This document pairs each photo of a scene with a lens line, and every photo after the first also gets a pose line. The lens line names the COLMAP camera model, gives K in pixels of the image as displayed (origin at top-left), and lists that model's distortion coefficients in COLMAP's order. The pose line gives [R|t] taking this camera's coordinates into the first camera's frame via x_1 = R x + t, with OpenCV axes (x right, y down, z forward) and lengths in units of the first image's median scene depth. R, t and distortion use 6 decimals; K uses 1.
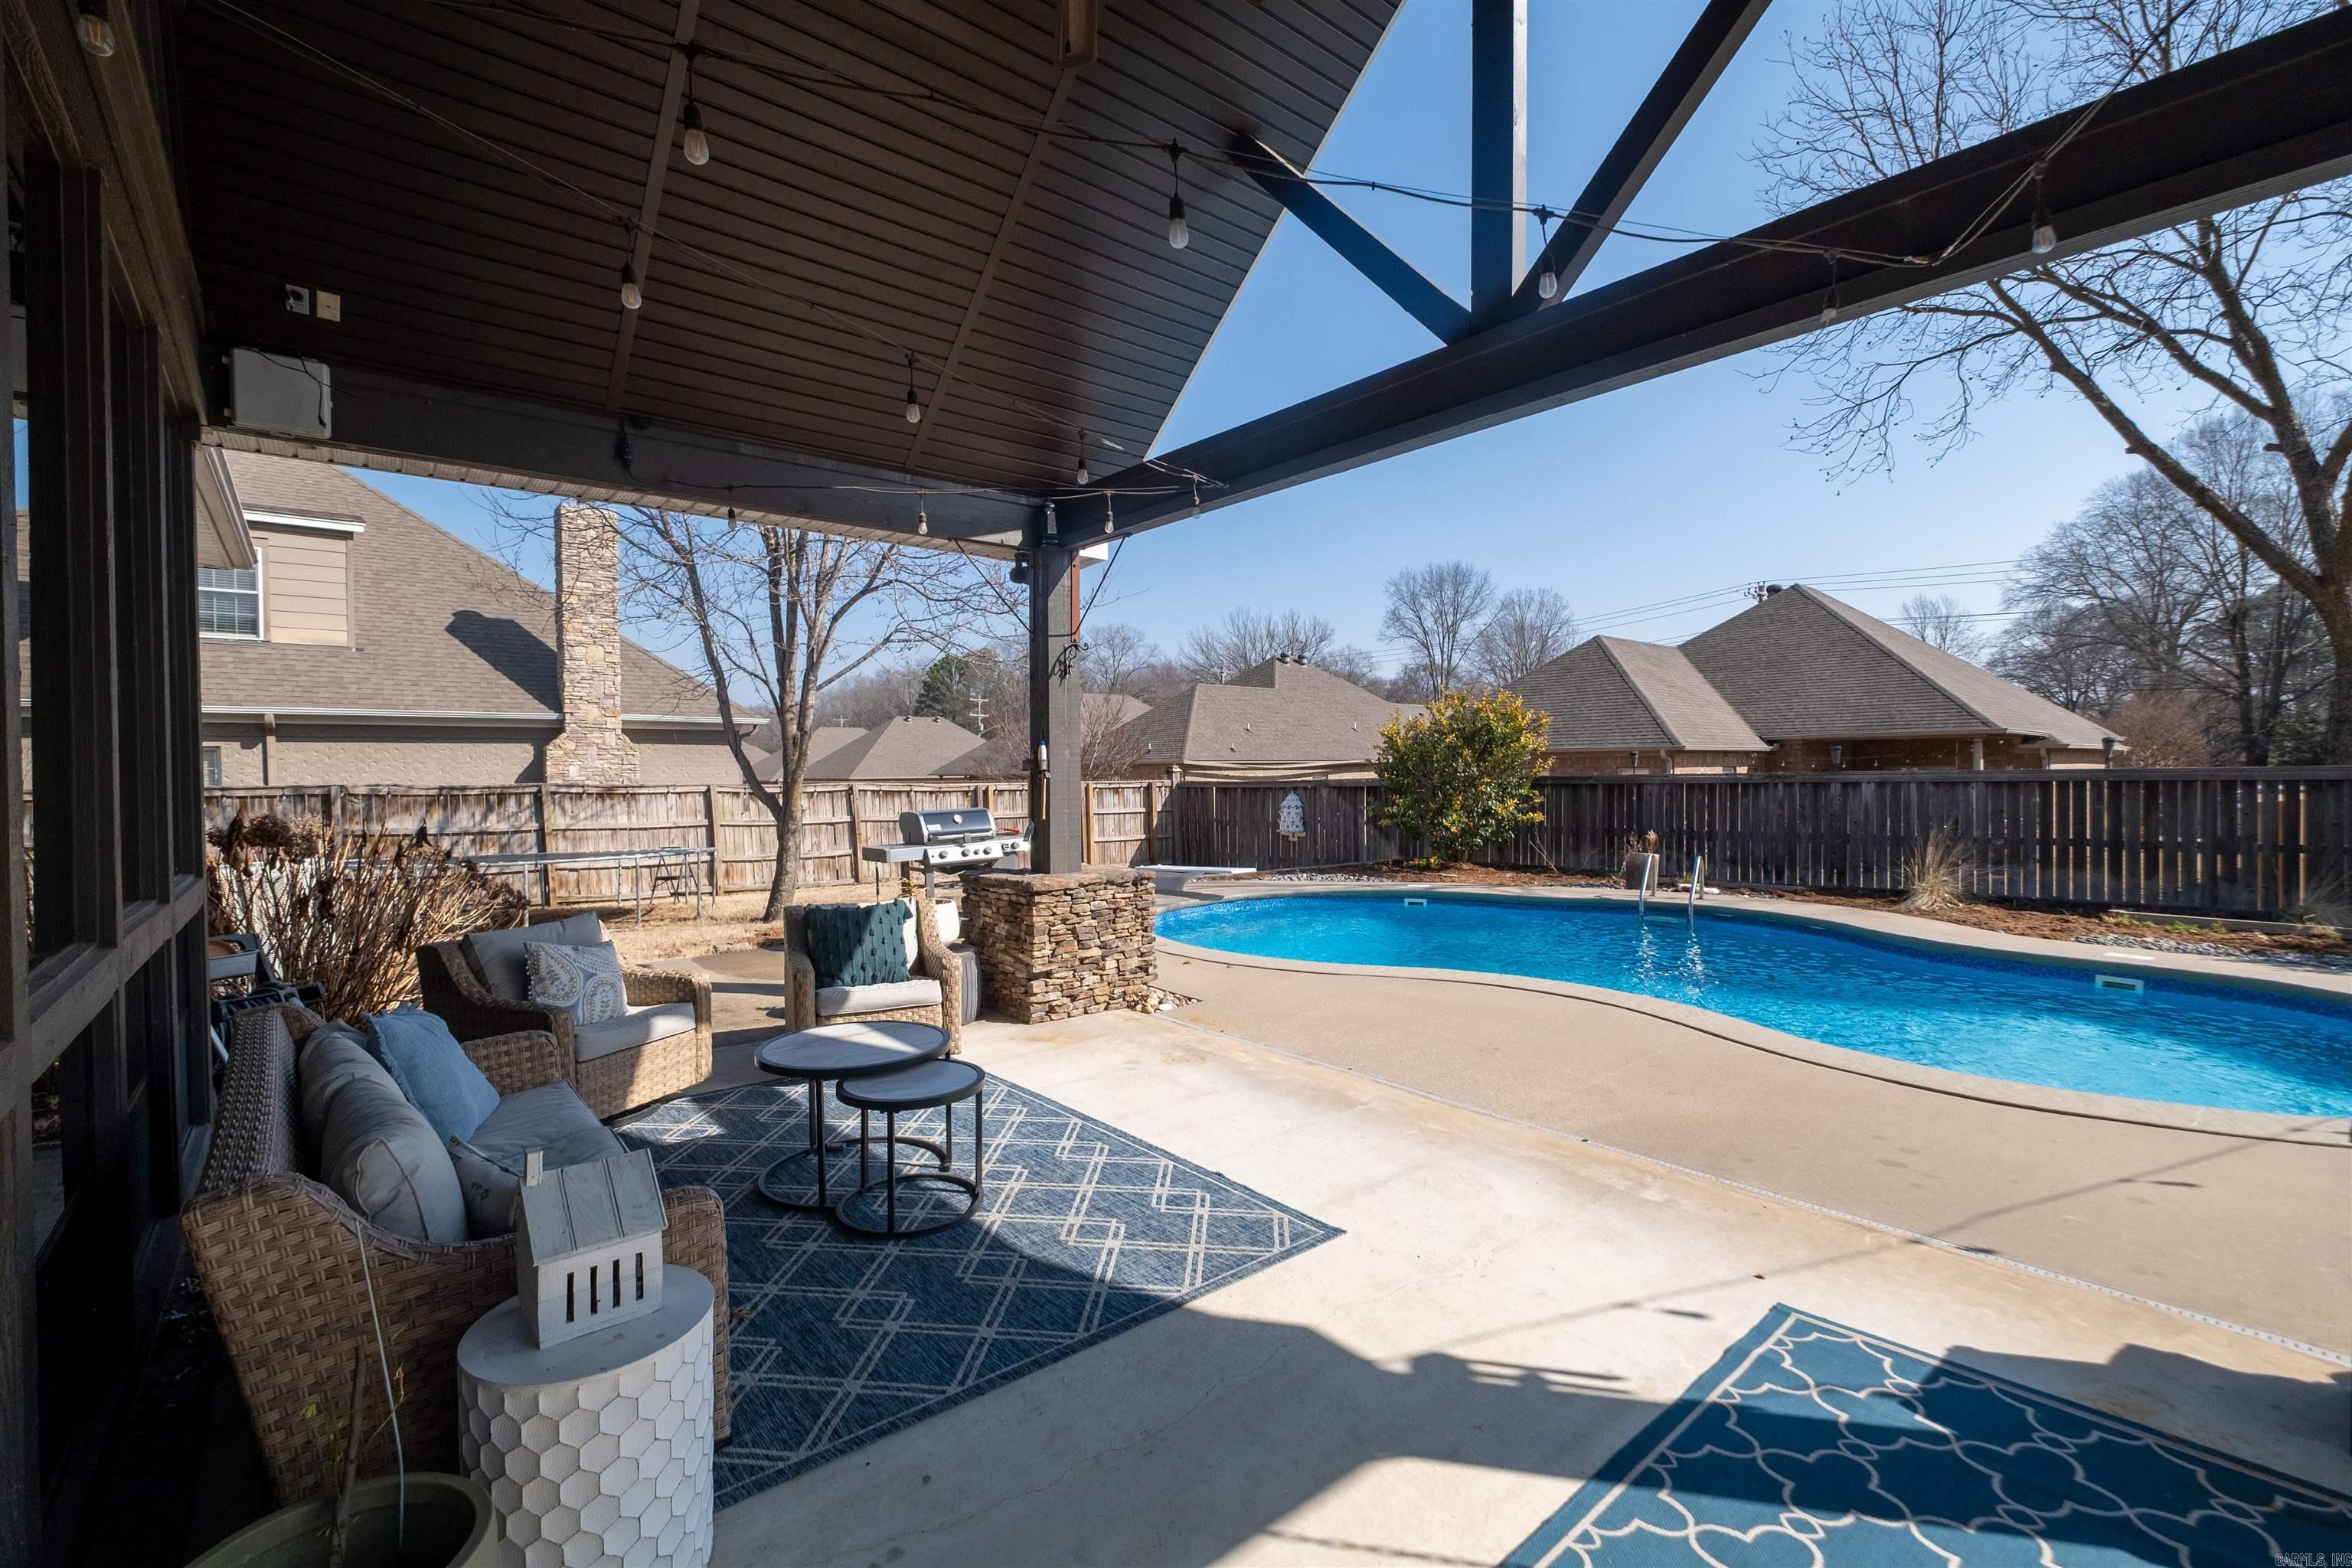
lens RADIAL K [[1036.7, 0, 1175.1], [0, 1036.7, 774.8], [0, 0, 1]] dist [0.007075, -0.001653]
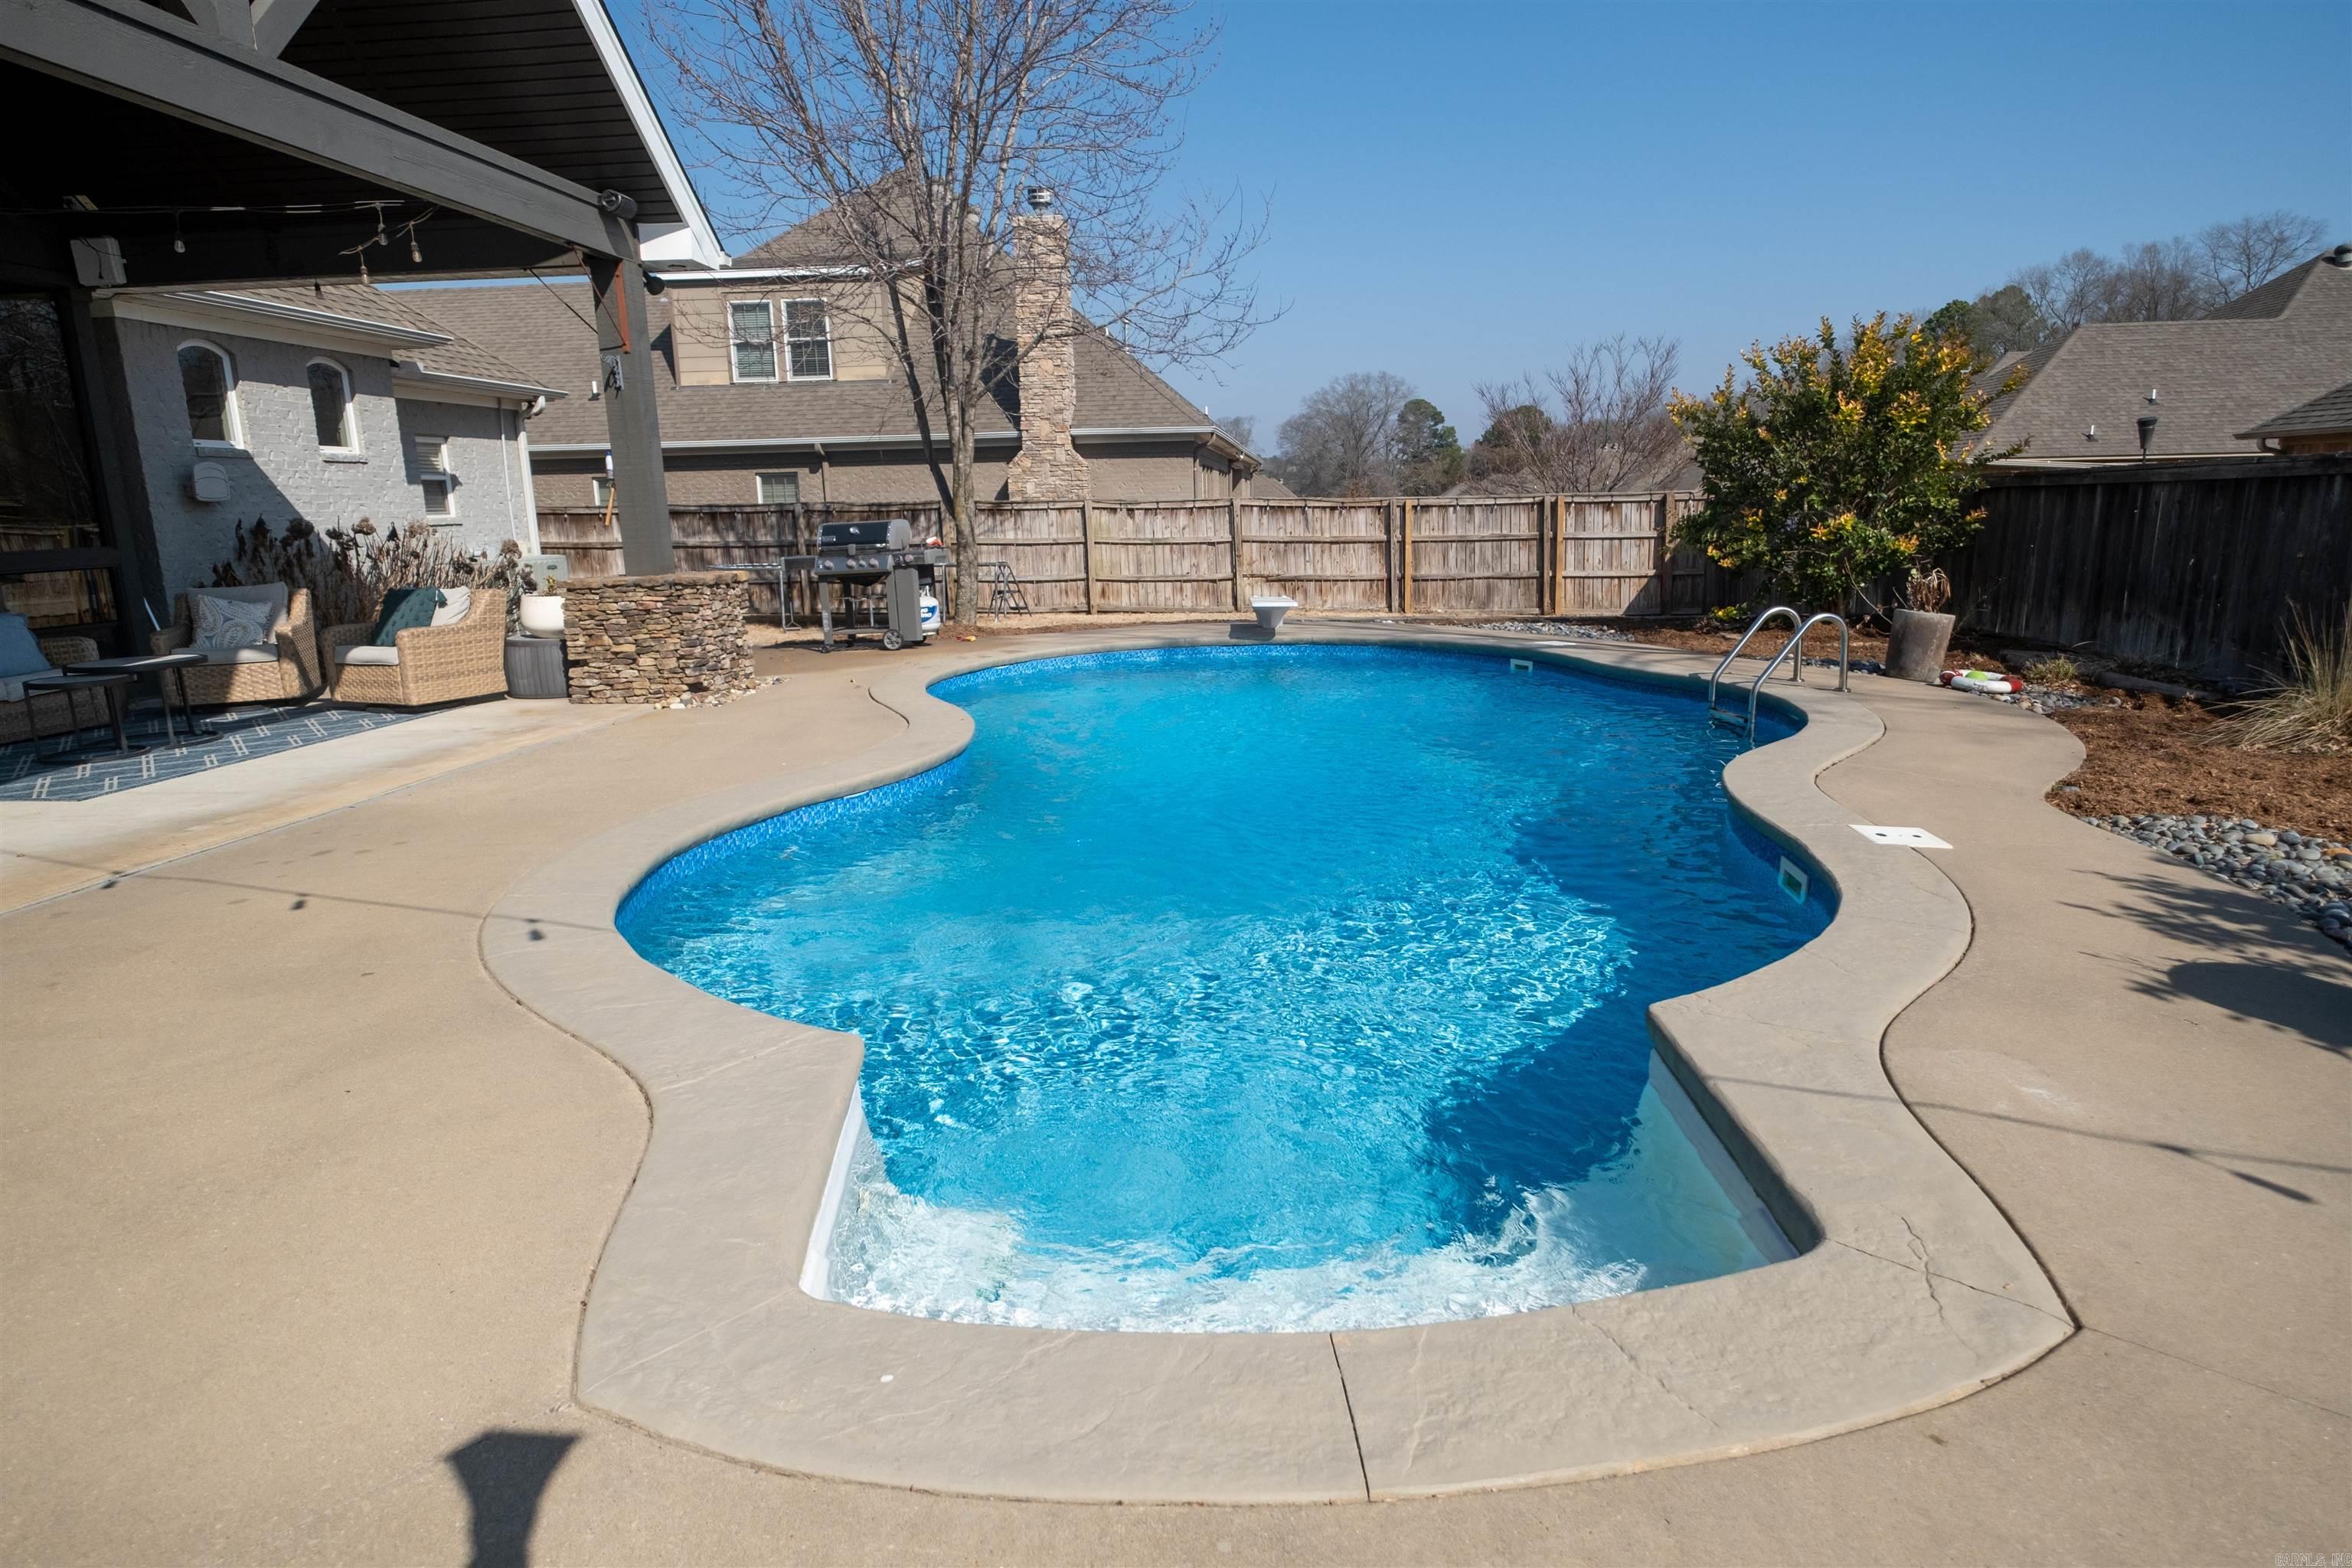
lens RADIAL K [[1336.4, 0, 1228.1], [0, 1336.4, 809.9], [0, 0, 1]] dist [-0.008404, 0.001884]
pose [[0.703494, 0.152558, -0.694134, 0.599009], [0.012384, 0.973909, 0.226599, 0.010903], [0.710593, -0.168007, 0.683250, 0.198200]]
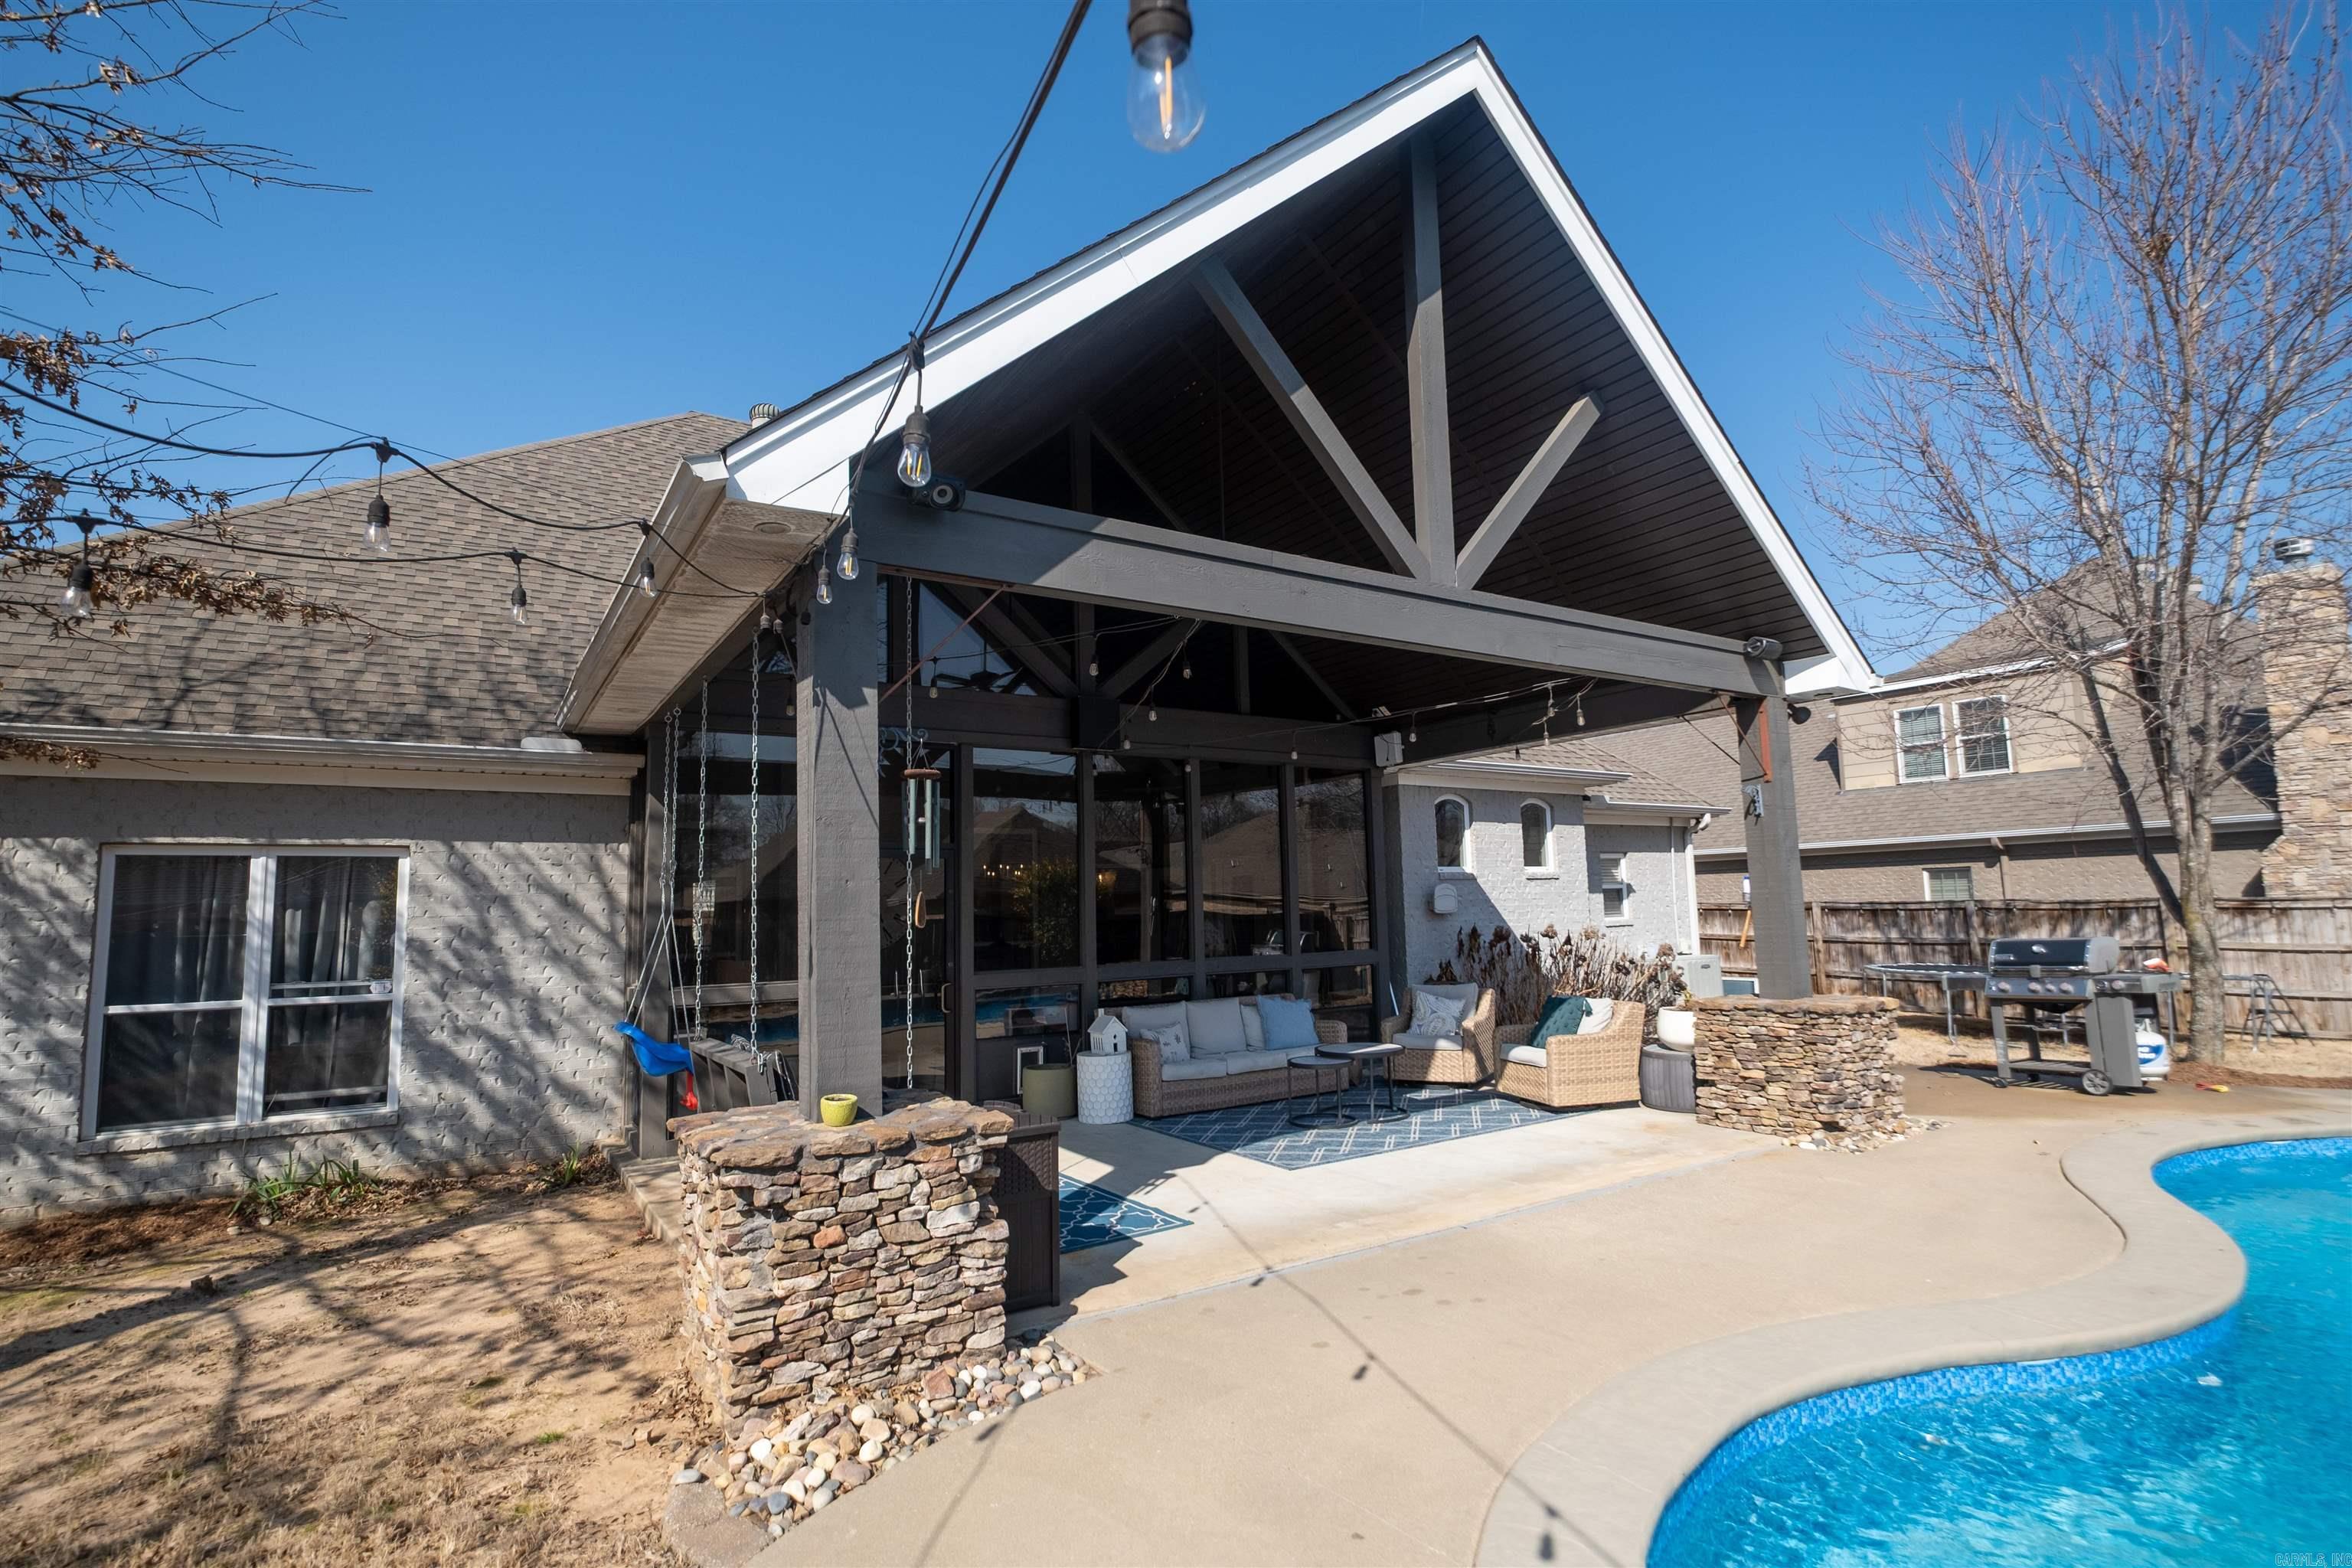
lens RADIAL K [[1145.9, 0, 1184.4], [0, 1145.9, 777.6], [0, 0, 1]] dist [0.008340, -0.007075]
pose [[-0.126329, -0.102703, -0.986658, 0.517309], [0.022977, 0.994056, -0.106415, -0.008620], [0.991722, -0.036114, -0.123218, 0.248803]]
